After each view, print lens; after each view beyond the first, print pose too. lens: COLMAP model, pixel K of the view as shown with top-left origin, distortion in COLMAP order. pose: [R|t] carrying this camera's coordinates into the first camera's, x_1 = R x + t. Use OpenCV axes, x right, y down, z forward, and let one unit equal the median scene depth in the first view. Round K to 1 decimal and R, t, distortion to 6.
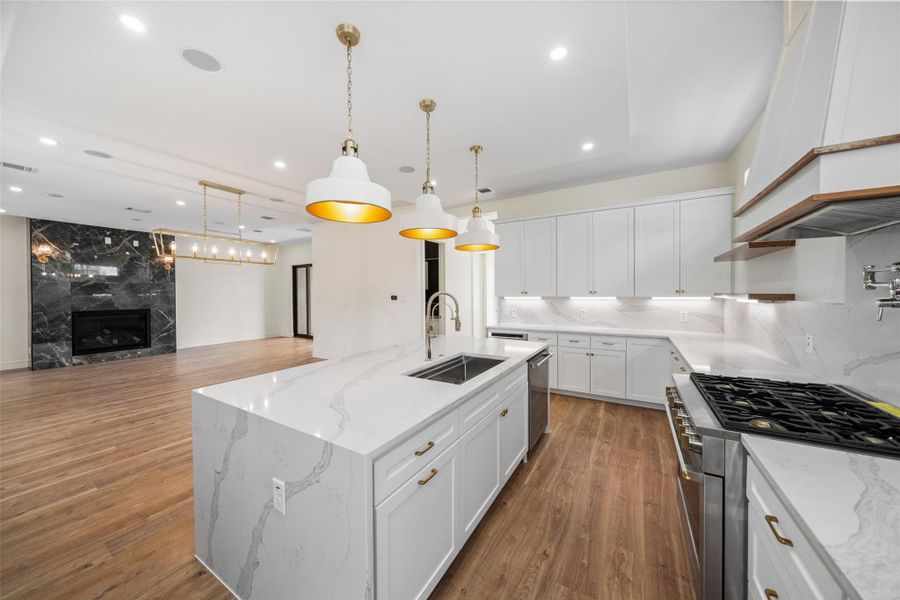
lens RADIAL K [[308.0, 0, 450.8], [0, 308.0, 299.0], [0, 0, 1]] dist [-0.010967, 0.002313]
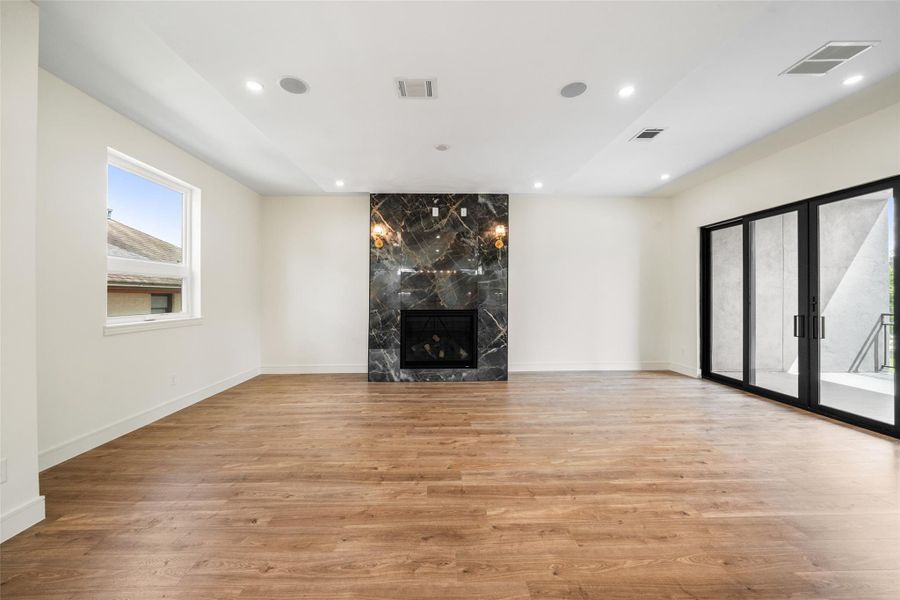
lens RADIAL K [[324.7, 0, 445.2], [0, 324.7, 296.6], [0, 0, 1]] dist [-0.005430, 0.000079]
pose [[0.534658, 0.005497, -0.845050, -0.475704], [-0.015986, 0.999866, -0.003610, 0.008804], [0.844917, 0.015438, 0.534674, 0.624265]]
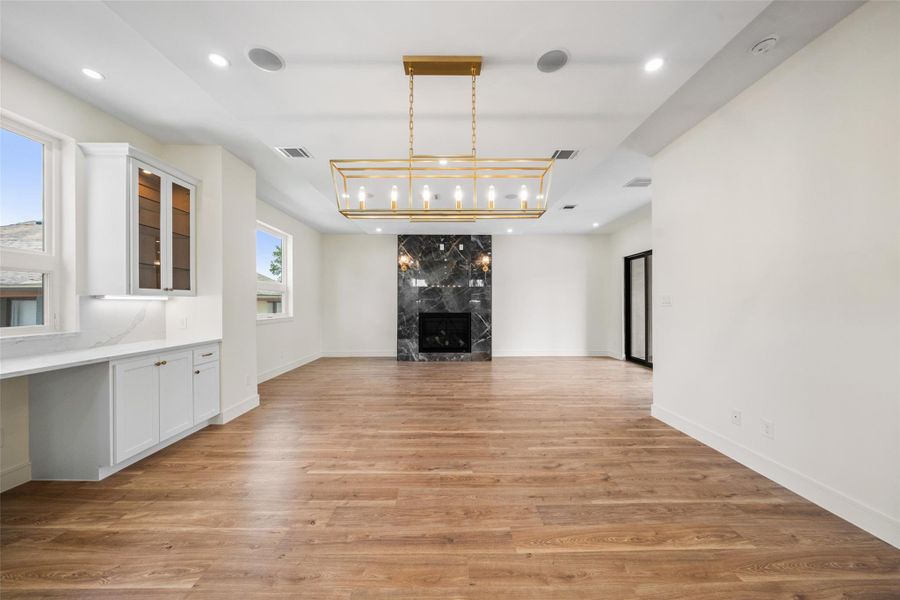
lens RADIAL K [[307.6, 0, 450.3], [0, 307.6, 302.7], [0, 0, 1]] dist [-0.006027, 0.000032]
pose [[0.522417, 0.000795, -0.852690, -0.201305], [-0.016035, 0.999832, -0.008892, 0.011216], [0.852540, 0.018318, 0.522342, 0.474753]]
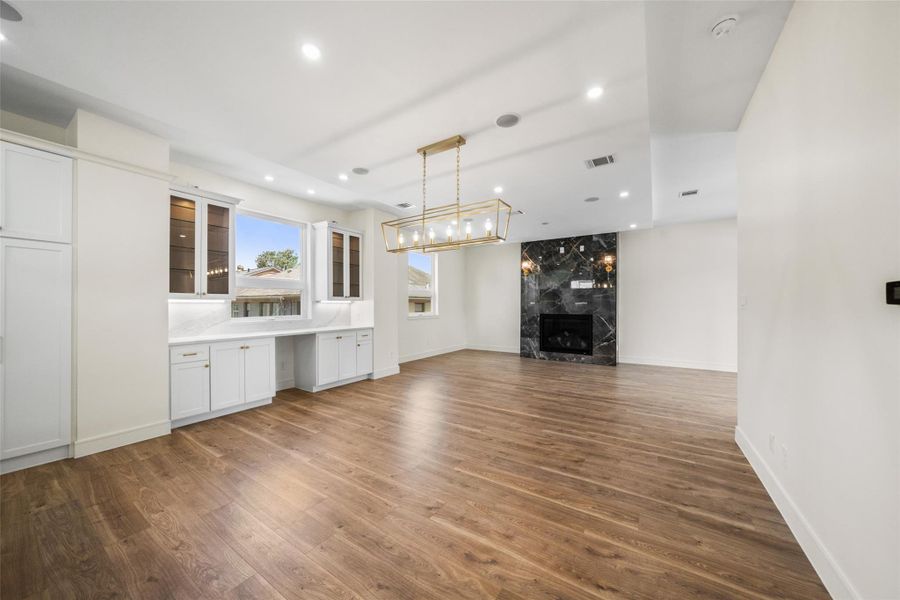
lens RADIAL K [[311.6, 0, 453.5], [0, 311.6, 304.6], [0, 0, 1]] dist [-0.005571, 0.000107]
pose [[-0.034983, 0.002903, -0.999384, -0.002186], [-0.018765, 0.999818, 0.003561, 0.006301], [0.999212, 0.018878, -0.034922, 0.662139]]
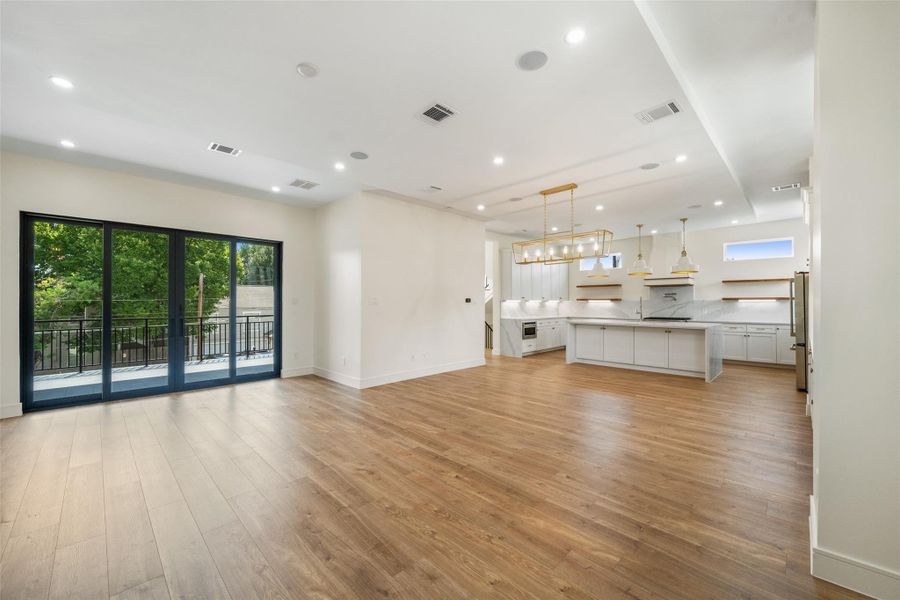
lens RADIAL K [[355.1, 0, 450.0], [0, 355.1, 300.0], [0, 0, 1]] dist [-0.000208, -0.000122]
pose [[0.244420, 0.012935, 0.969583, -1.236684], [0.015783, 0.999725, -0.017316, 0.013168], [-0.969541, 0.019535, 0.244149, 0.665177]]
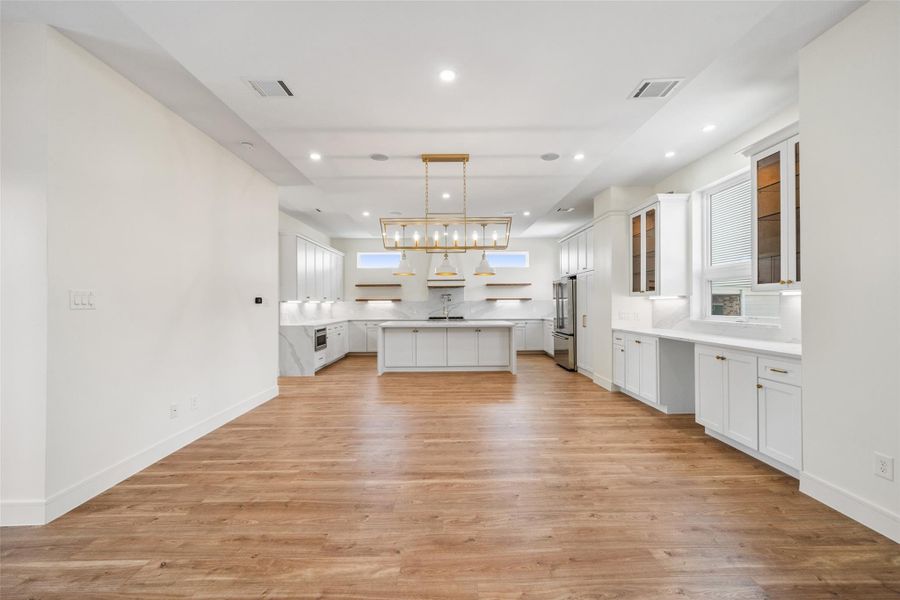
lens RADIAL K [[355.1, 0, 450.0], [0, 355.1, 300.0], [0, 0, 1]] dist [-0.000208, -0.000122]
pose [[-0.525779, 0.016982, 0.850452, -0.957975], [0.024525, 0.999688, -0.004800, 0.008391], [-0.850268, 0.018334, -0.526031, 0.925601]]
